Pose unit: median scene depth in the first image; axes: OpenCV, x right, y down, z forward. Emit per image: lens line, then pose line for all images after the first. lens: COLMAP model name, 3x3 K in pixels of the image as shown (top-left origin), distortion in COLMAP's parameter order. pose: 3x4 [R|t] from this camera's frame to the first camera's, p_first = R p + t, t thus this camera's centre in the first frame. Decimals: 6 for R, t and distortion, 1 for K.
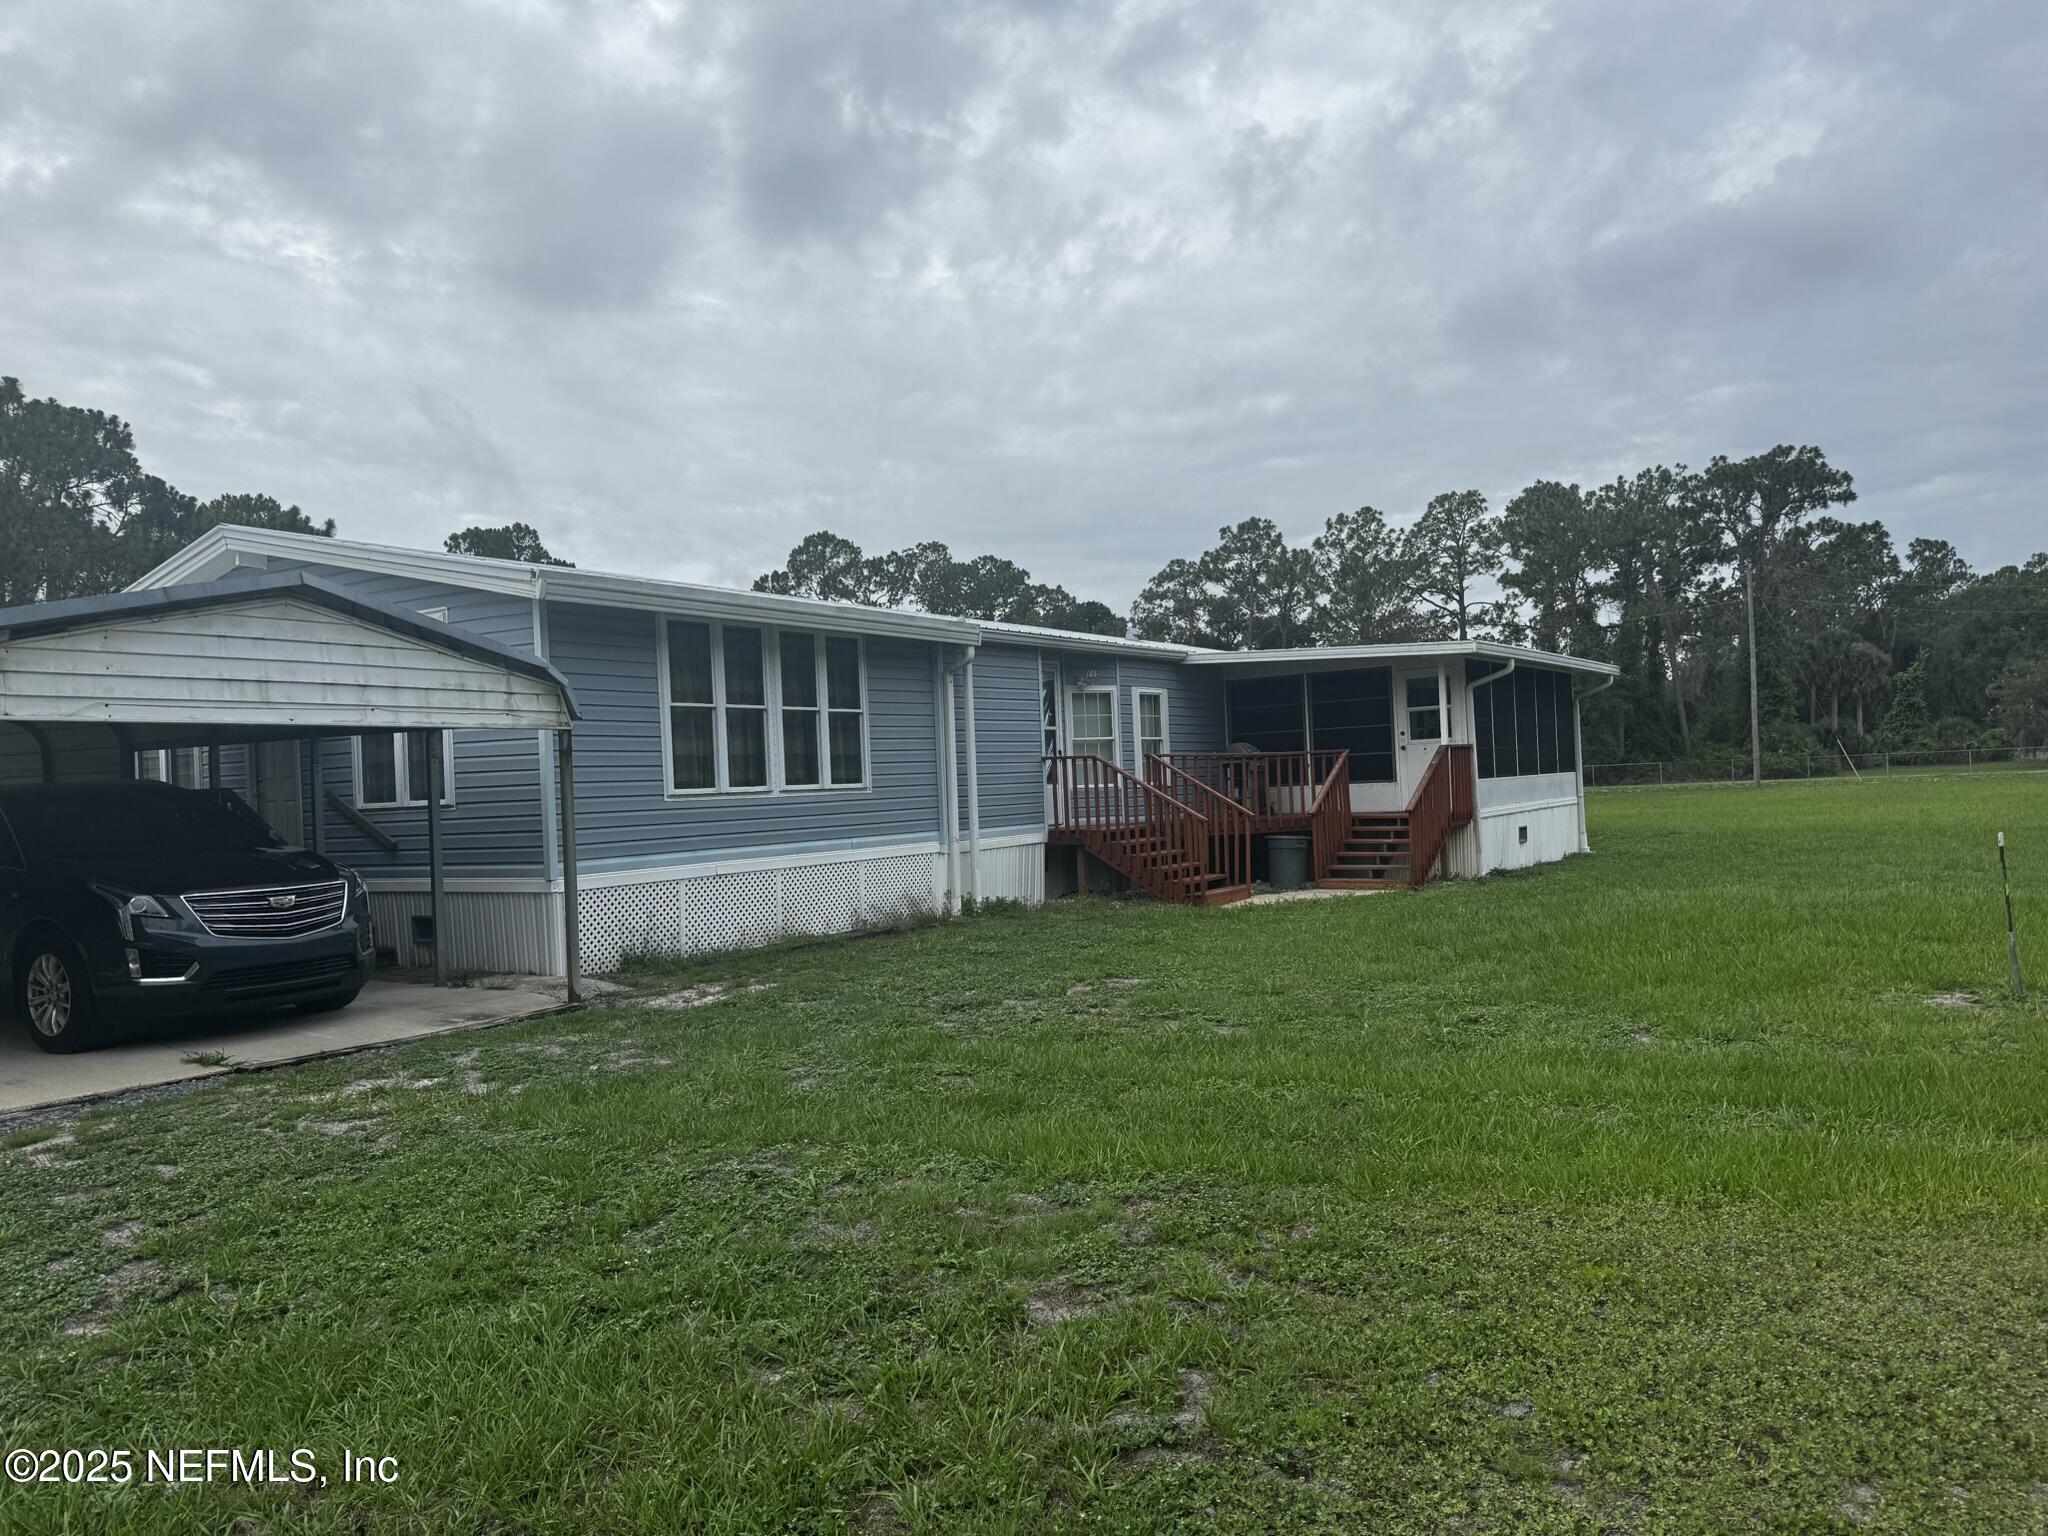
lens RADIAL K [[1459.6, 0, 1024.0], [0, 1459.6, 768.0], [0, 0, 1]] dist [0.043389, -0.002746]
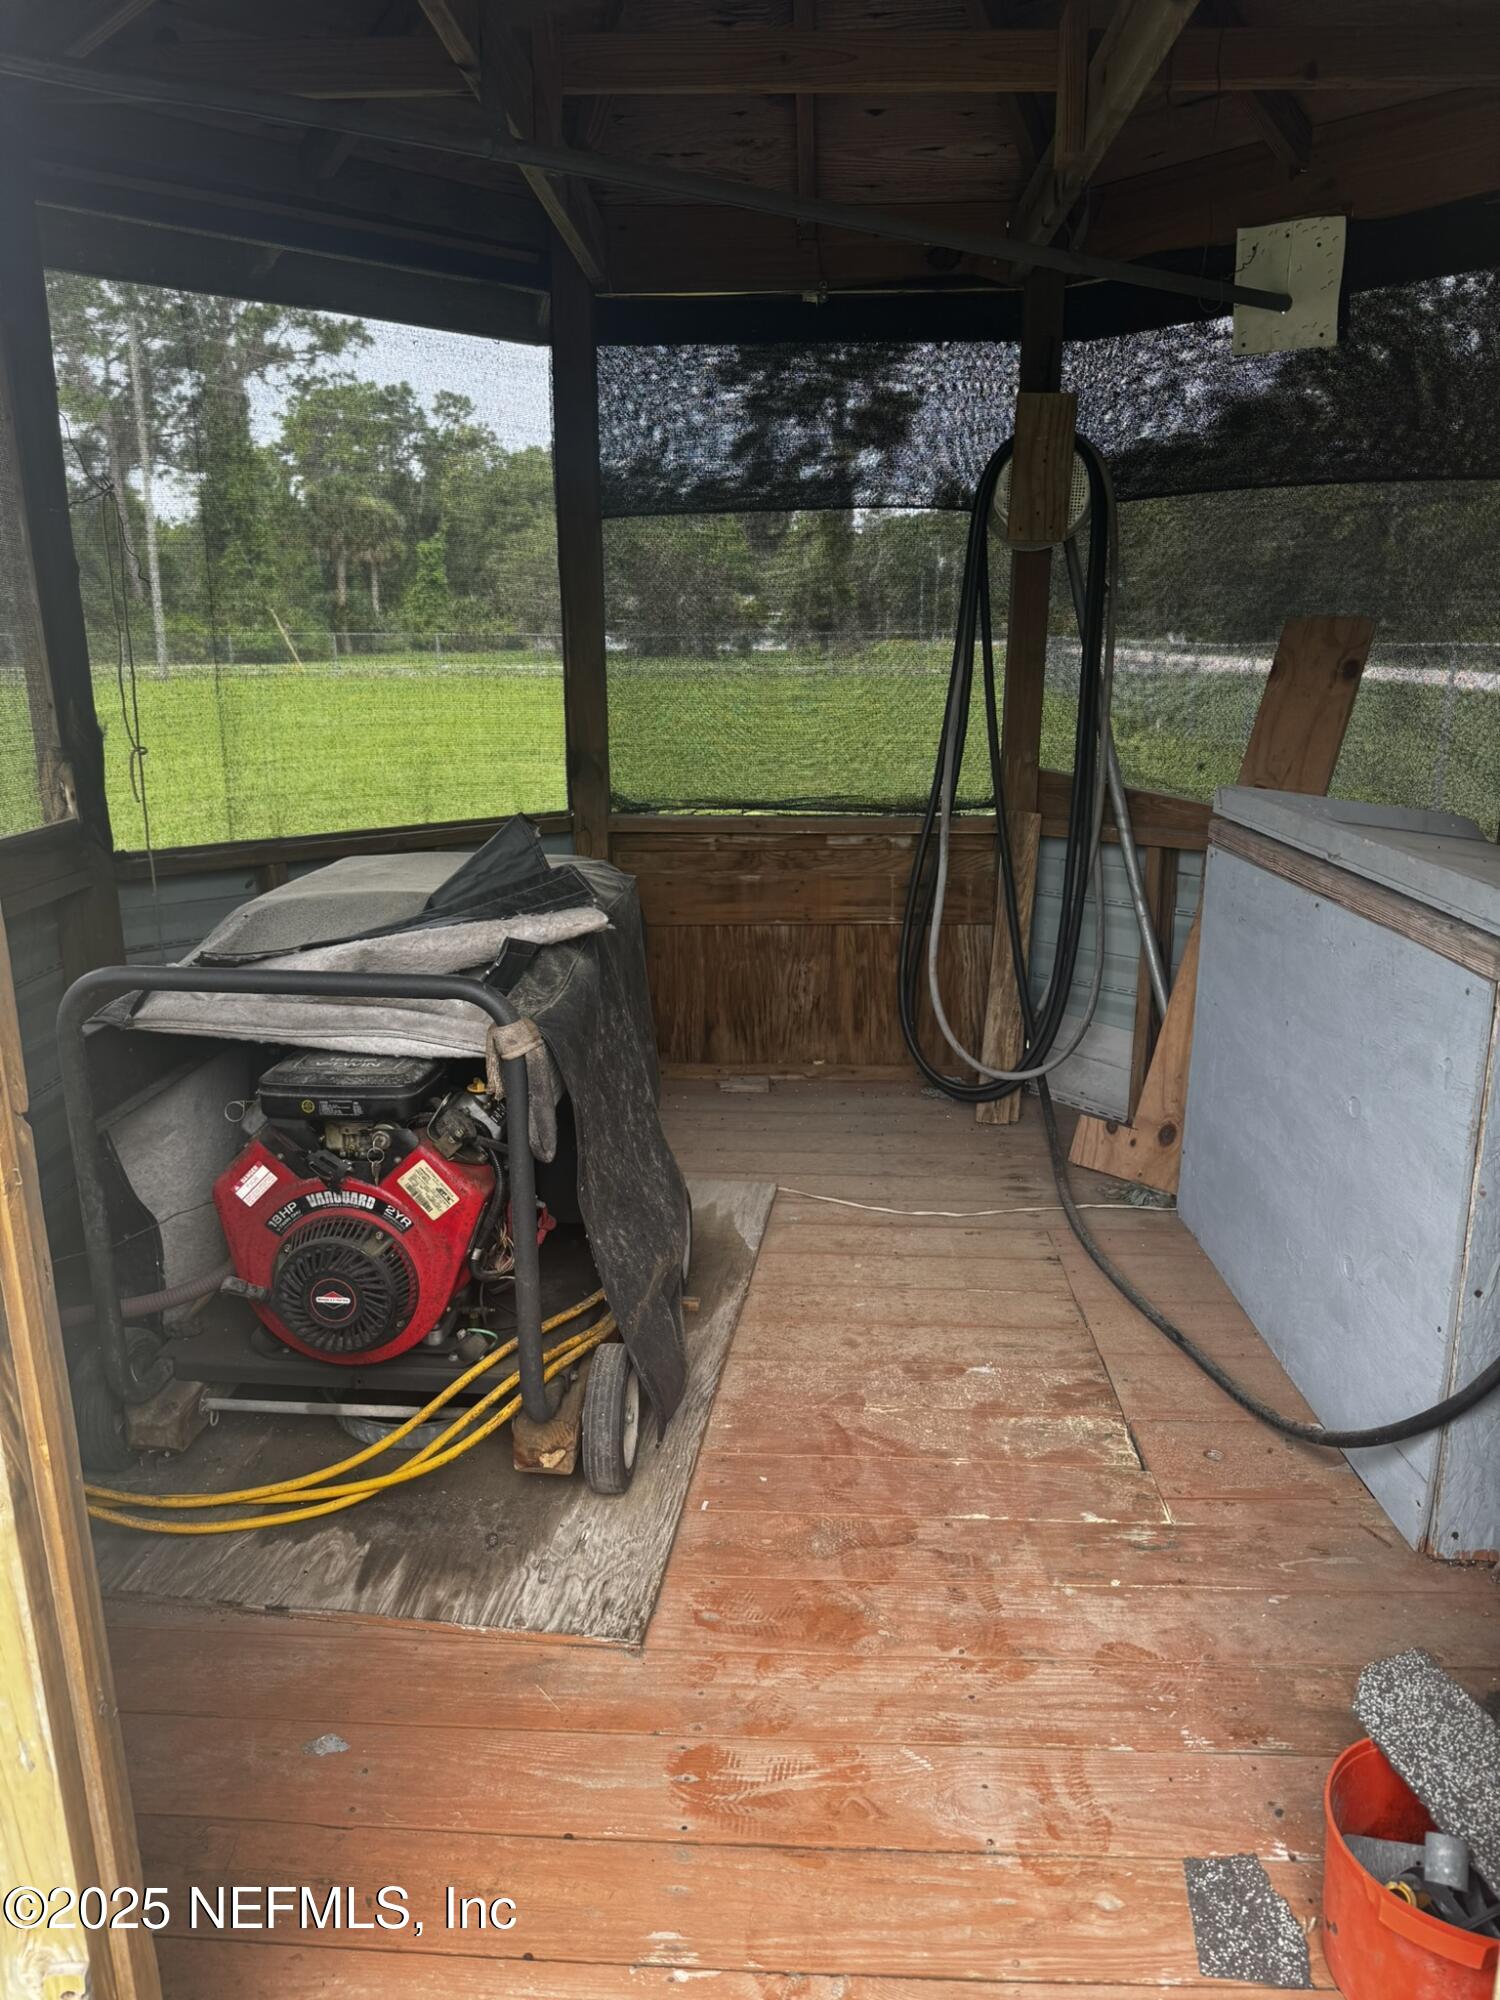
lens RADIAL K [[1425.4, 0, 750.0], [0, 1425.4, 1000.0], [0, 0, 1]] dist [0.043389, -0.002746]
pose [[0.756939, -0.133103, 0.639787, 0.166356], [-0.023407, 0.972887, 0.230095, -0.000136], [-0.653067, -0.189143, 0.733300, 0.205741]]
